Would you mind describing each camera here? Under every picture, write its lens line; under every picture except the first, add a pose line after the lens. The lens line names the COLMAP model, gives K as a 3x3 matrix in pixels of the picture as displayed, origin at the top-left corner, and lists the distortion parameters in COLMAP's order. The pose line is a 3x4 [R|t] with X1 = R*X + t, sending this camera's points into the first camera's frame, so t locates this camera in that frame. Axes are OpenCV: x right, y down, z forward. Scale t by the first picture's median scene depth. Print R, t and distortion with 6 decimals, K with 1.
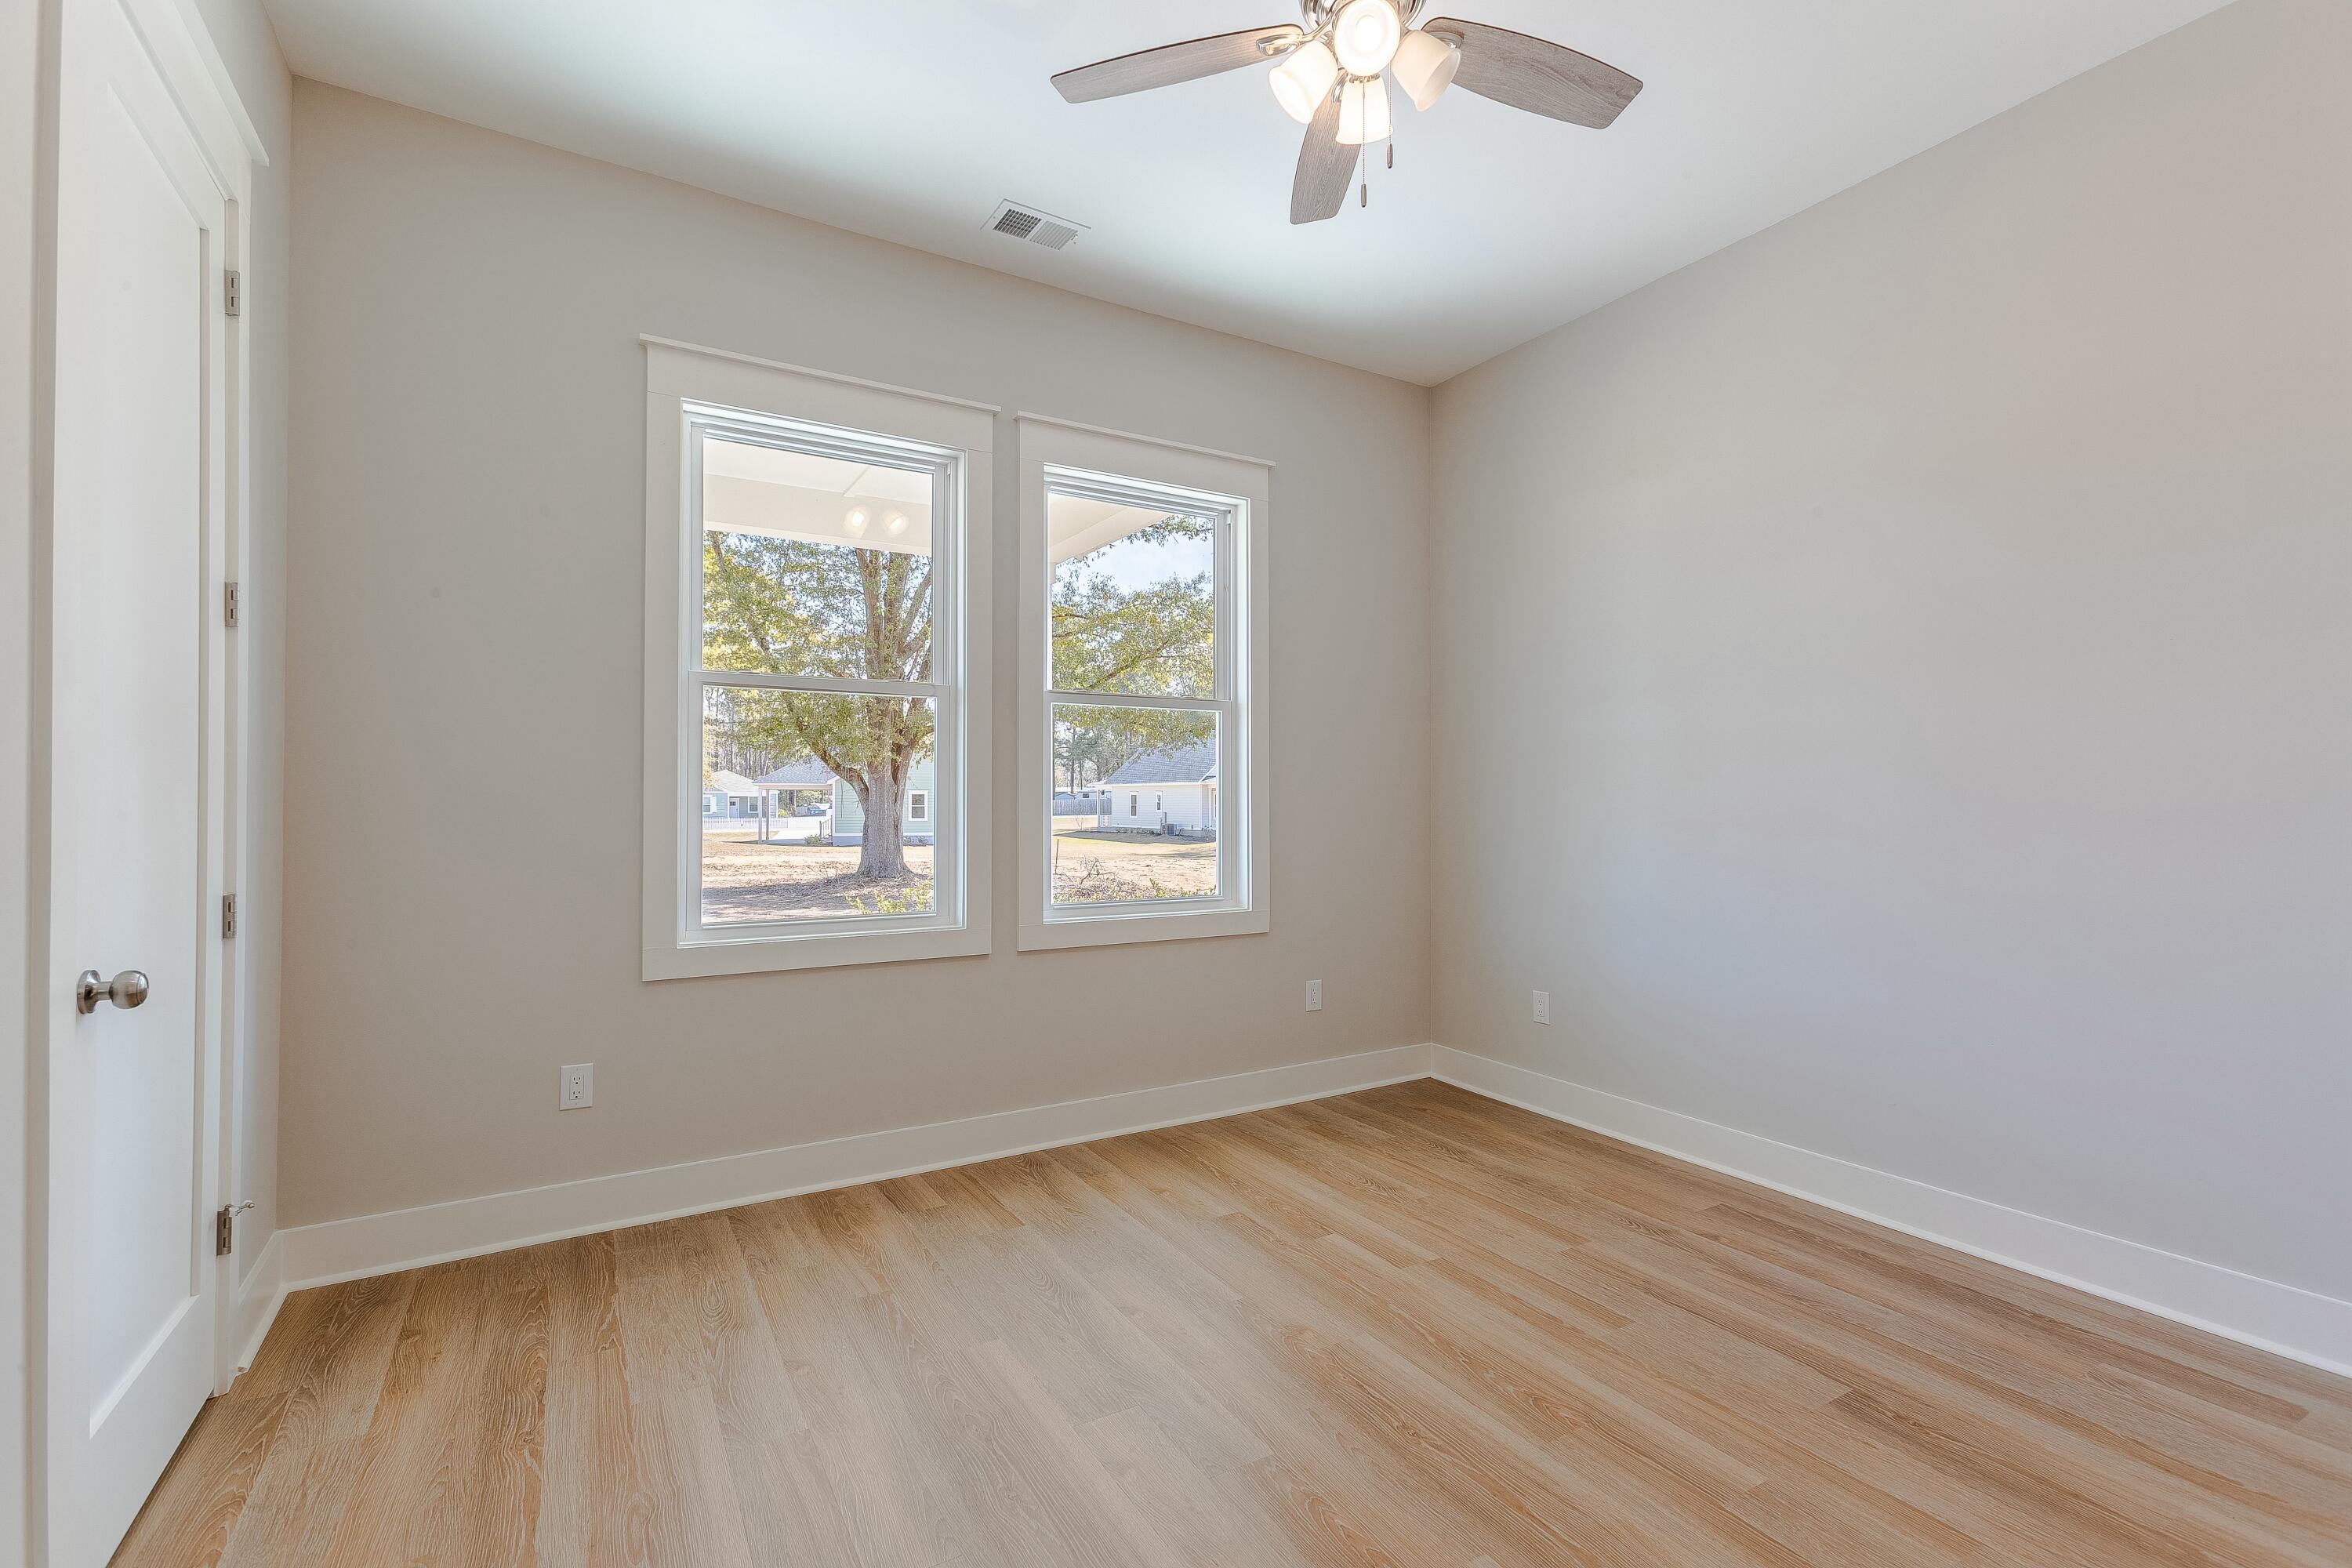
lens RADIAL K [[1028.7, 0, 1176.0], [0, 1028.7, 784.0], [0, 0, 1]] dist [-0.001366, -0.000125]
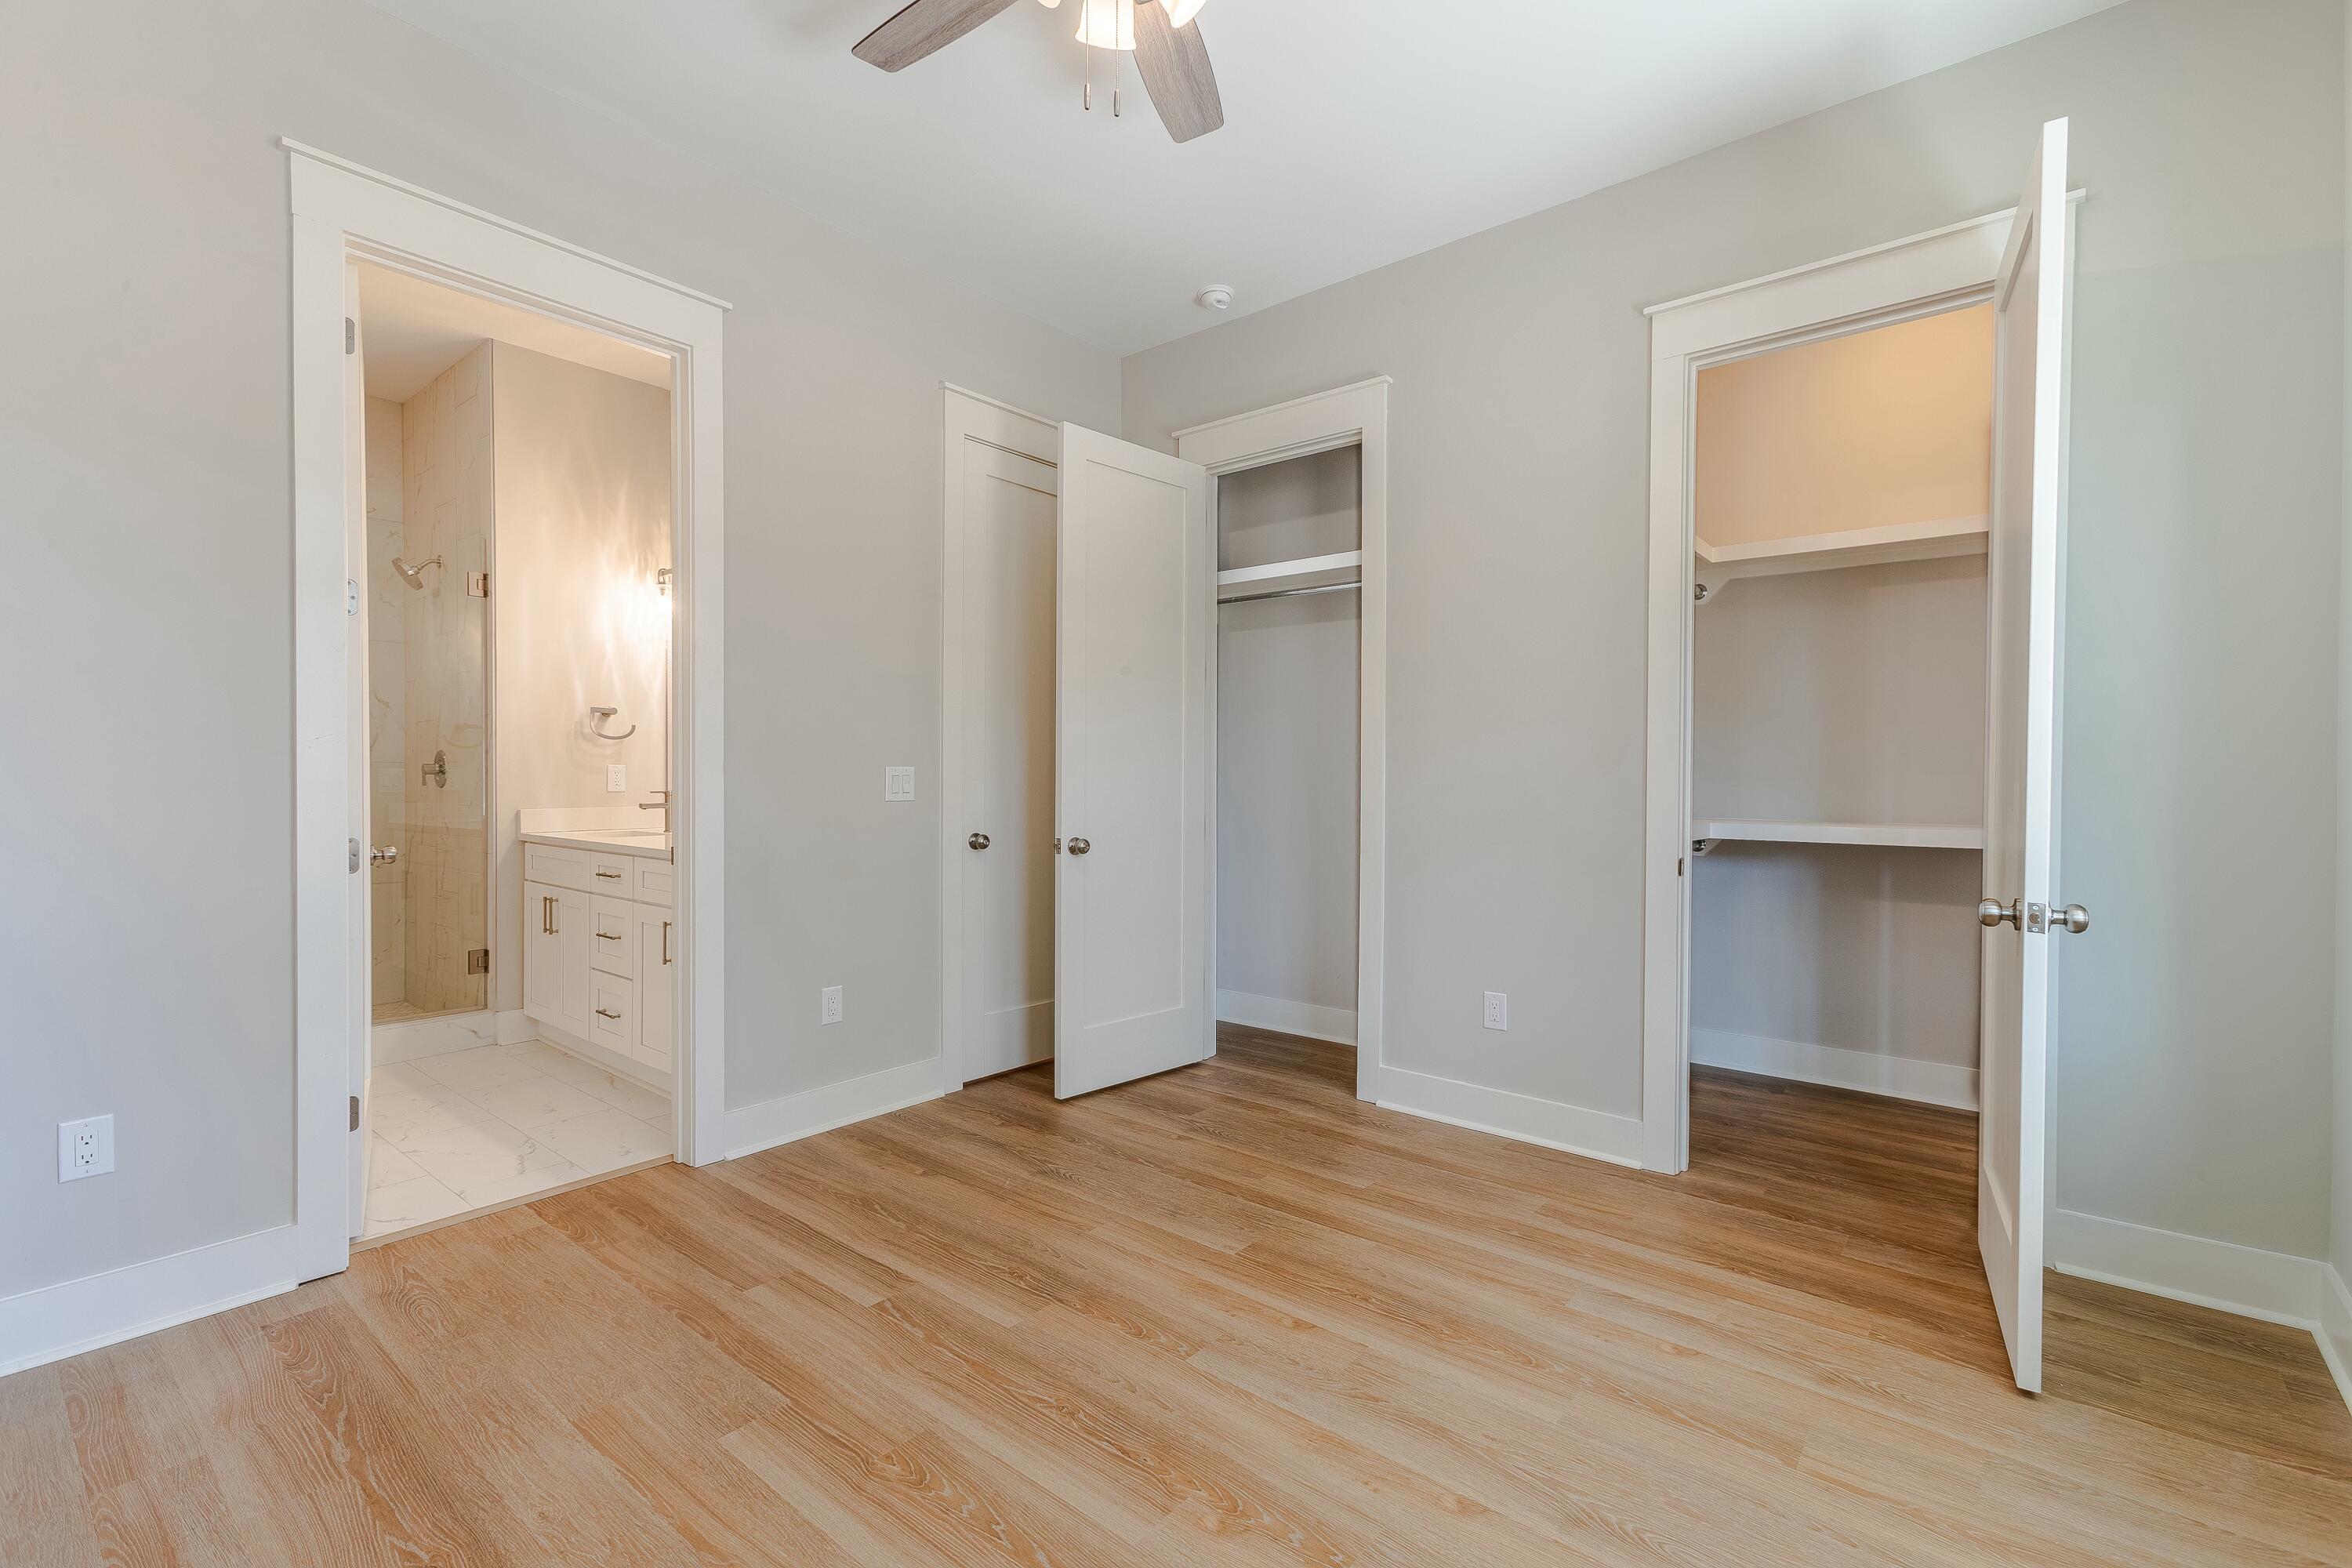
lens RADIAL K [[1028.7, 0, 1176.0], [0, 1028.7, 784.0], [0, 0, 1]] dist [-0.001366, -0.000125]
pose [[-0.939072, -0.000285, -0.343719, 0.466863], [0.002051, 0.999977, -0.006432, 0.037615], [0.343713, -0.006745, -0.939050, 1.961556]]
